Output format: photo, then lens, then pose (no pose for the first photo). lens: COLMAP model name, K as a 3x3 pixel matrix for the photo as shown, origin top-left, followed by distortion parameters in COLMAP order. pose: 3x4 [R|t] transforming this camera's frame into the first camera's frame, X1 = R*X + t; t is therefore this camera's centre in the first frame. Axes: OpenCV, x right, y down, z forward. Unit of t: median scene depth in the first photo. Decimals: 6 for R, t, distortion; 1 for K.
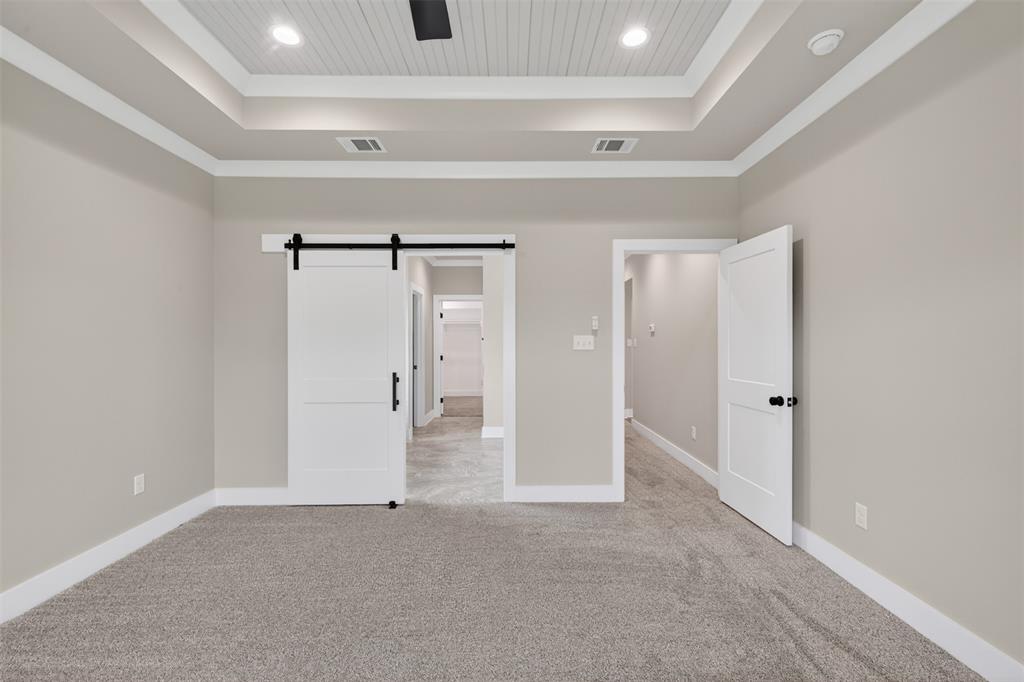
lens RADIAL K [[447.6, 0, 512.3], [0, 447.6, 342.8], [0, 0, 1]] dist [0.000503, -0.000247]
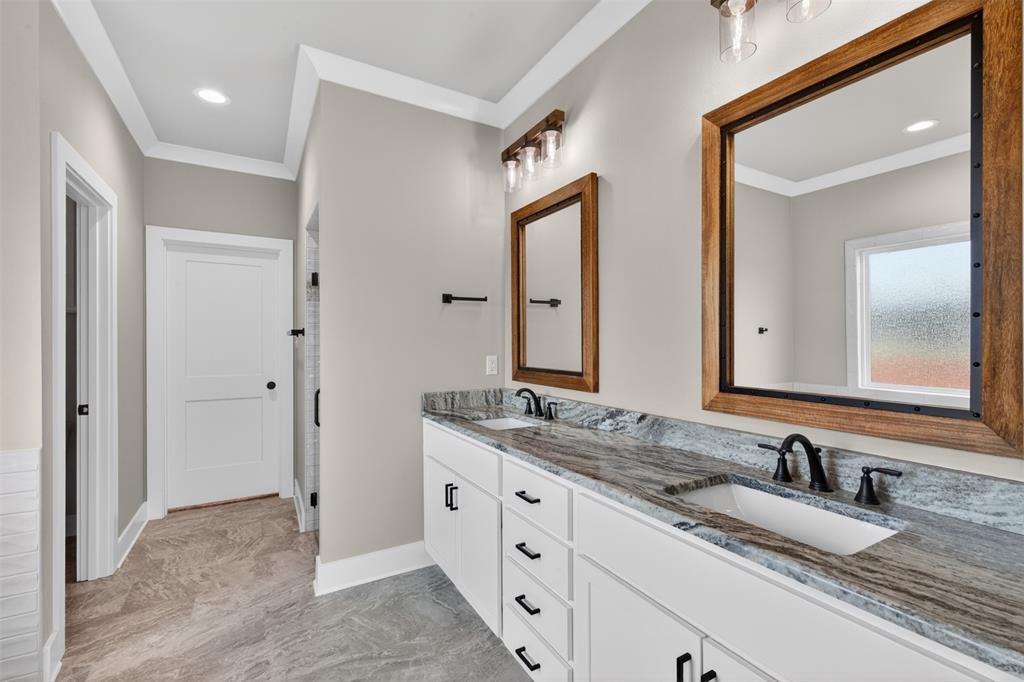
lens RADIAL K [[447.6, 0, 512.6], [0, 447.6, 341.8], [0, 0, 1]] dist [0.000503, -0.000247]
pose [[0.869104, 0.001019, 0.494629, -0.098683], [-0.002380, 0.999995, 0.002123, 0.001374], [-0.494624, -0.003023, 0.869102, 0.537276]]
